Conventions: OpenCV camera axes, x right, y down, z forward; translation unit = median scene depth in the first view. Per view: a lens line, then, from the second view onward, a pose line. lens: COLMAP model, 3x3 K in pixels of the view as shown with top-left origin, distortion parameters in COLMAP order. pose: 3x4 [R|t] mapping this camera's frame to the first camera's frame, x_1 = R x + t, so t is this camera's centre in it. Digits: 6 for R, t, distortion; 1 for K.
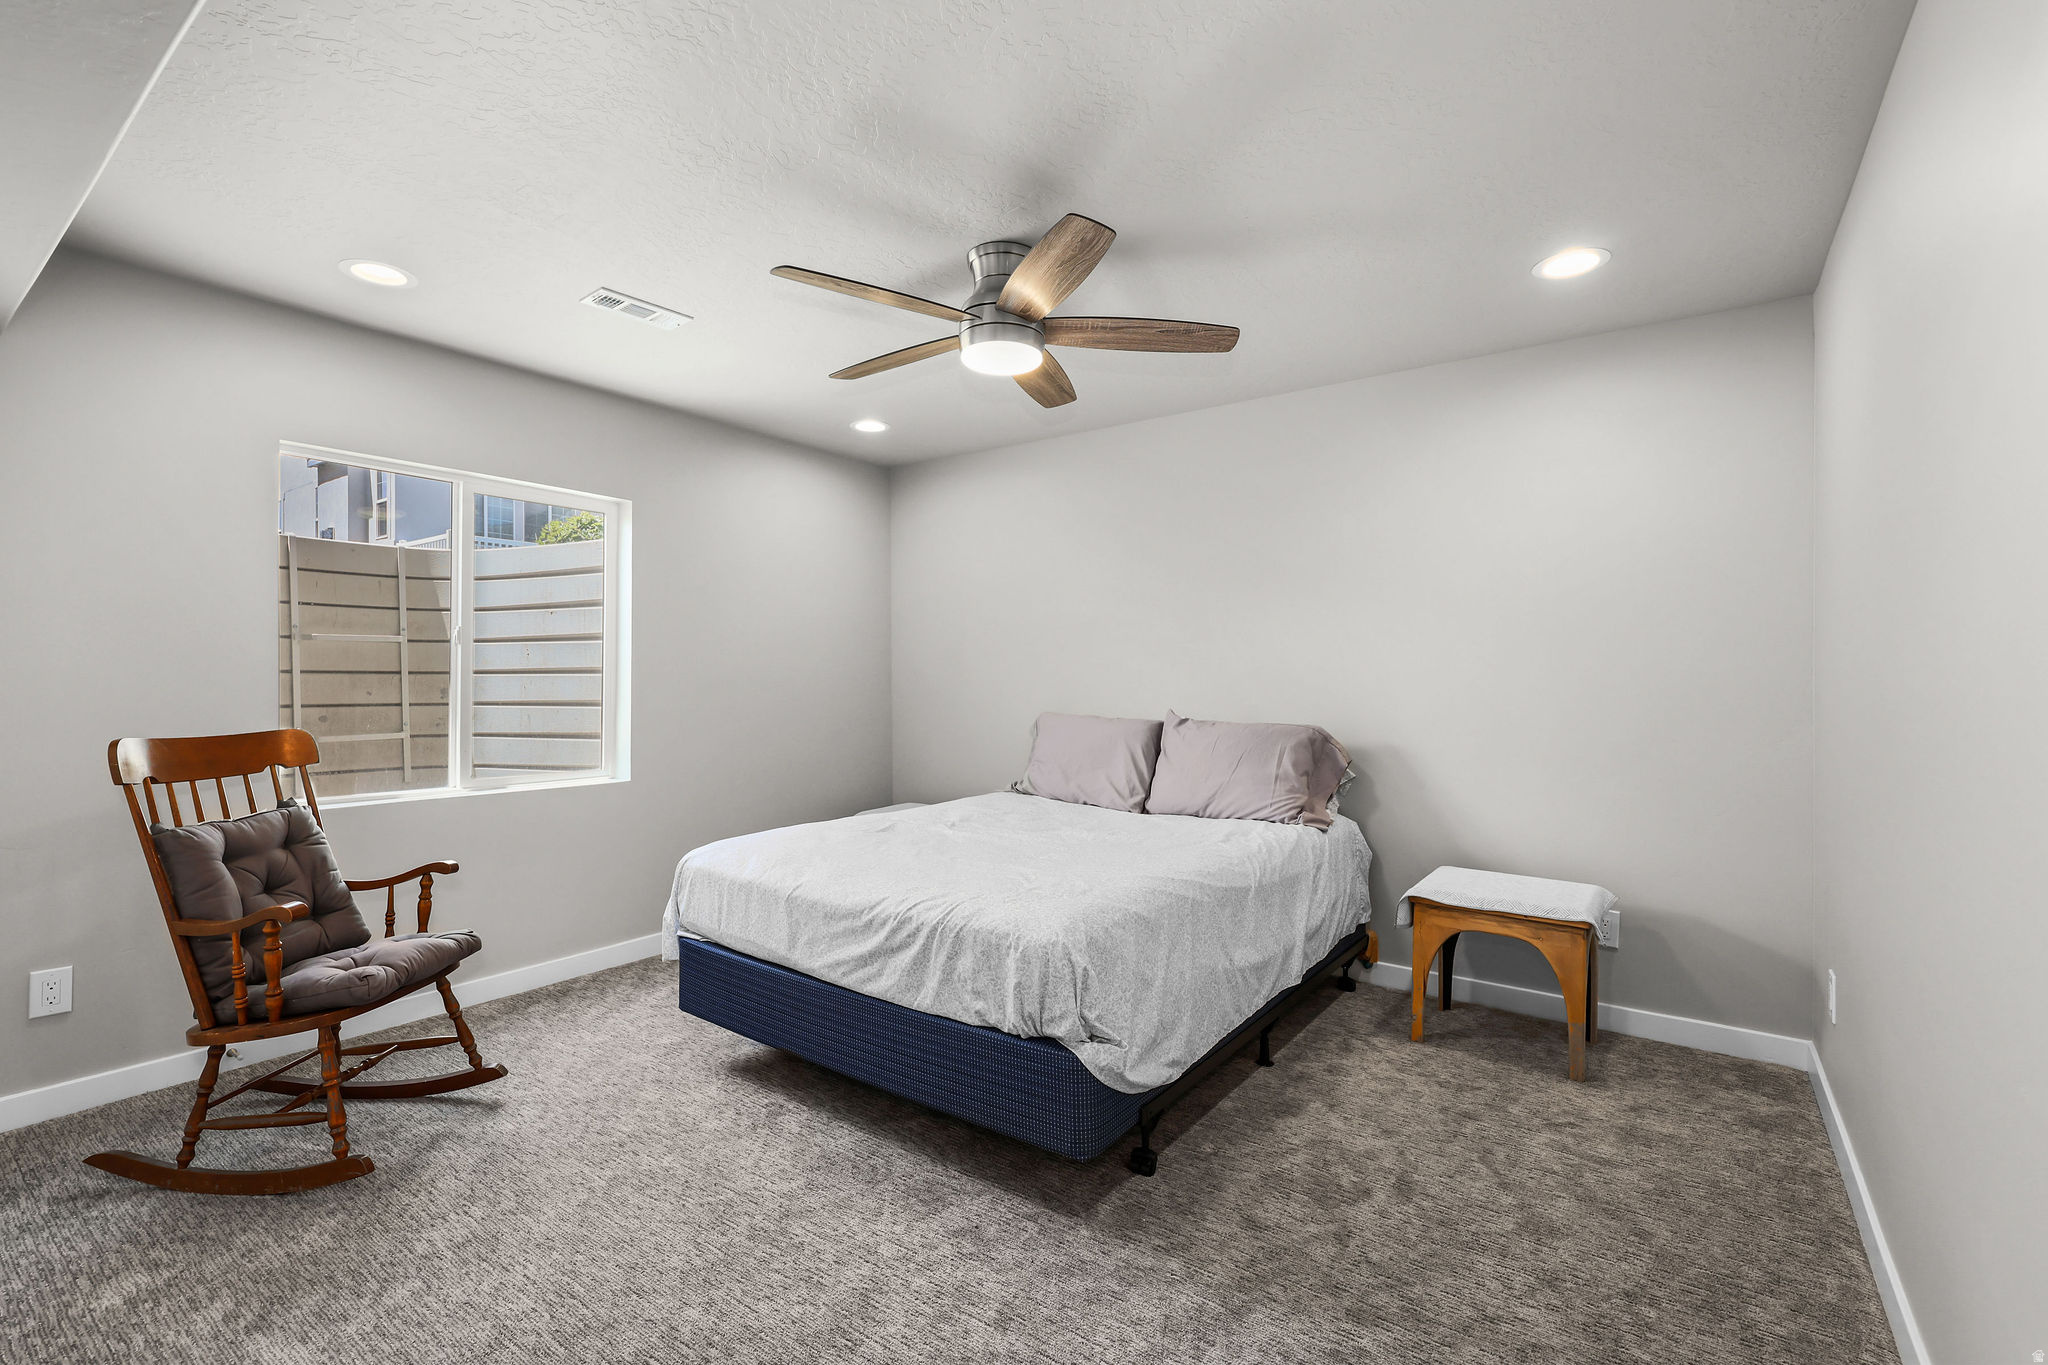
lens RADIAL K [[938.1, 0, 1018.9], [0, 938.1, 678.2], [0, 0, 1]] dist [-0.019024, 0.000631]
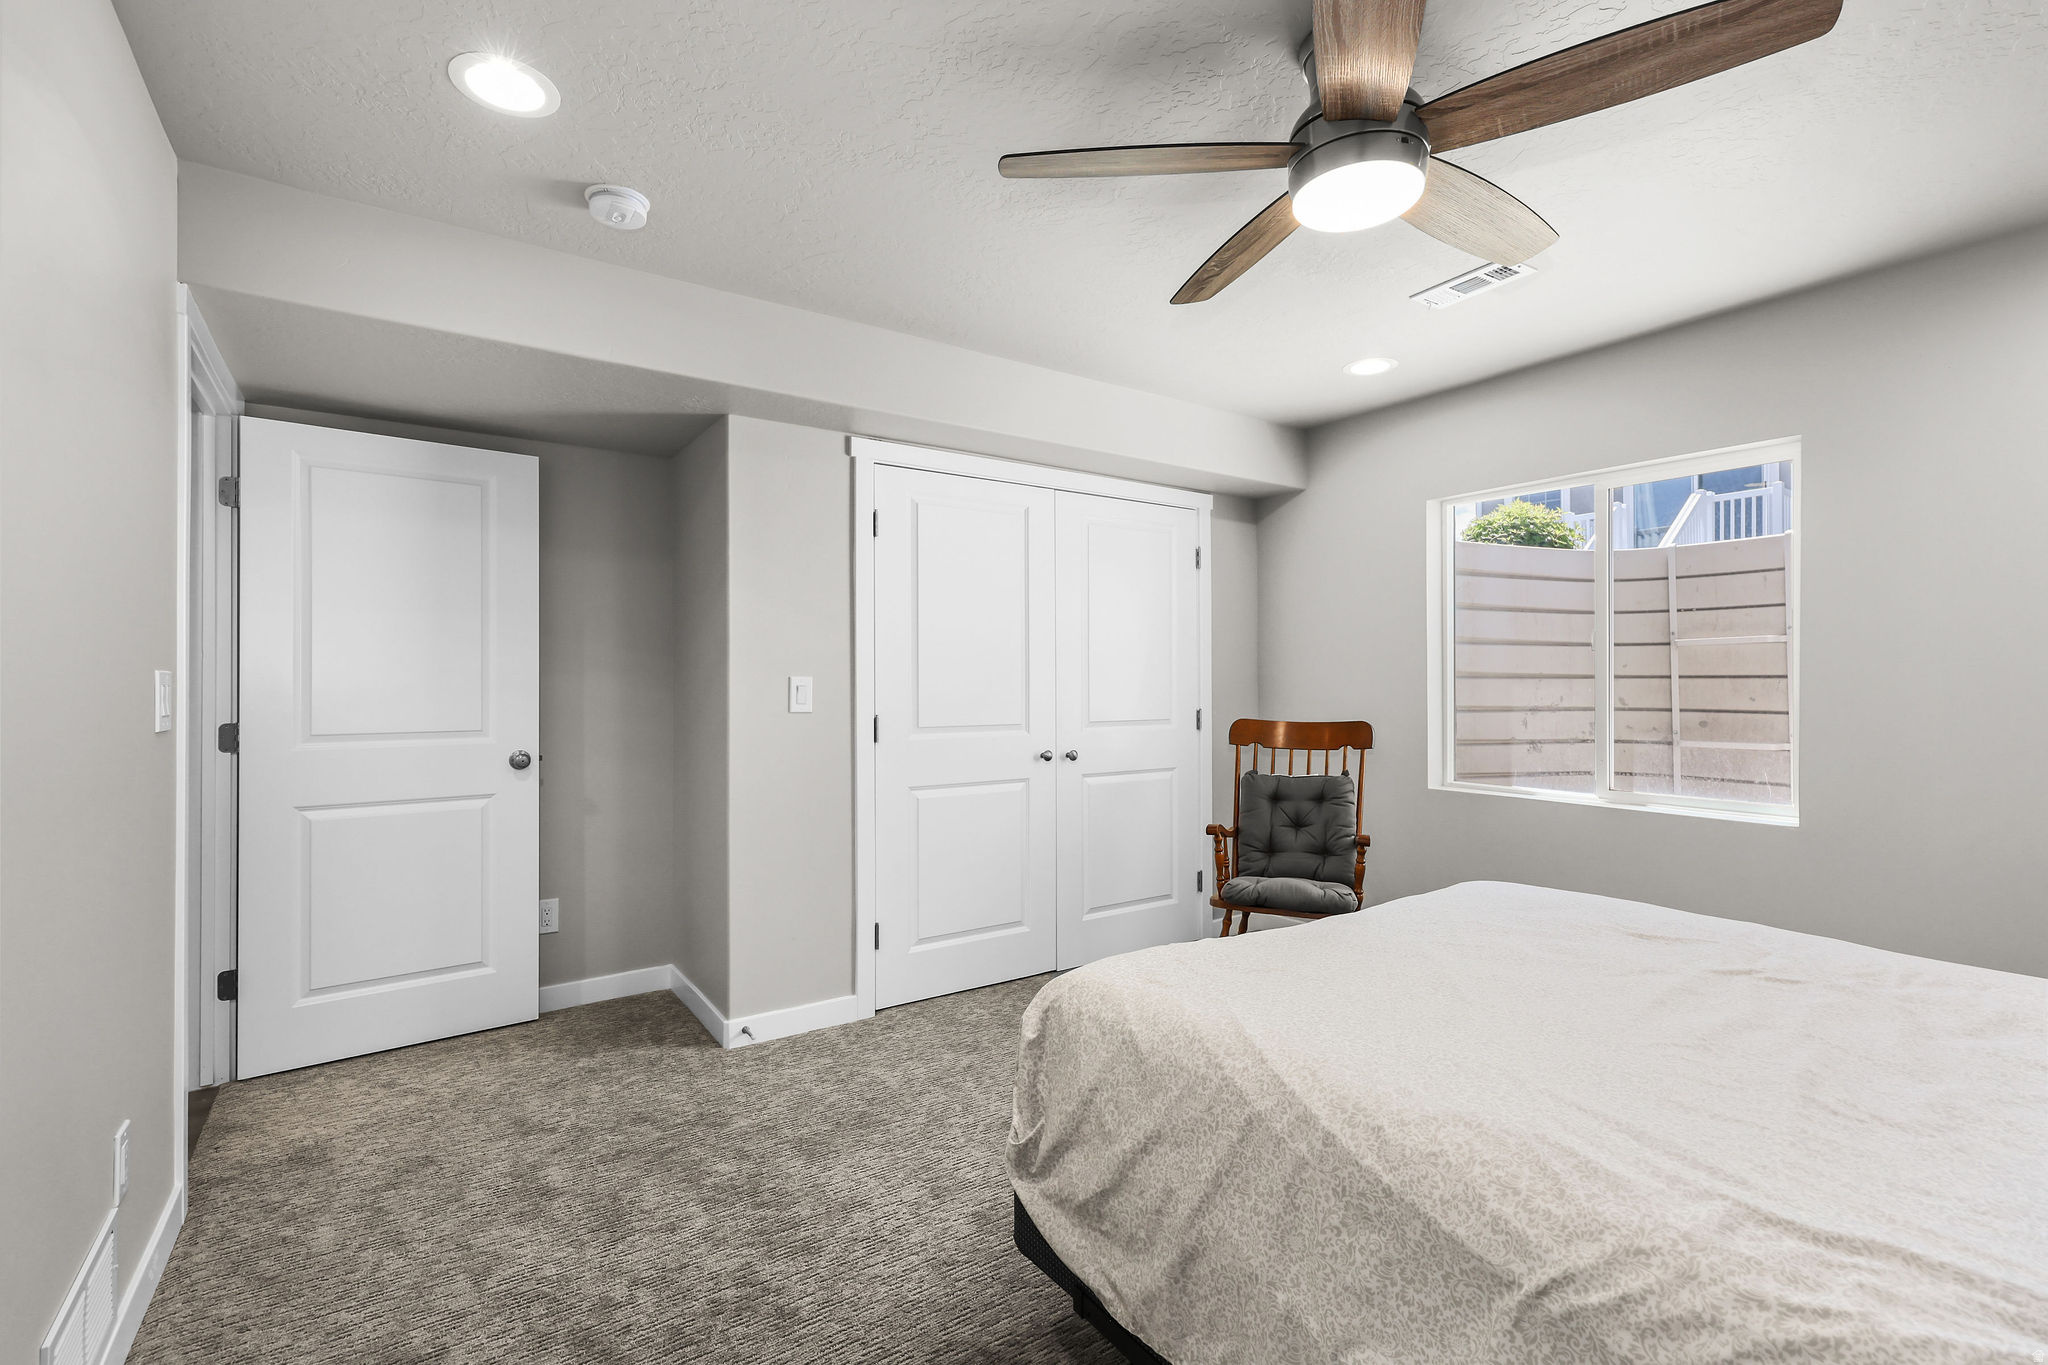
lens RADIAL K [[938.1, 0, 1020.4], [0, 938.1, 684.9], [0, 0, 1]] dist [-0.019024, 0.000631]
pose [[-0.366851, -0.001476, -0.930279, 0.496479], [0.003906, 0.999987, -0.003127, 0.002362], [0.930272, -0.004780, -0.366841, 0.750737]]
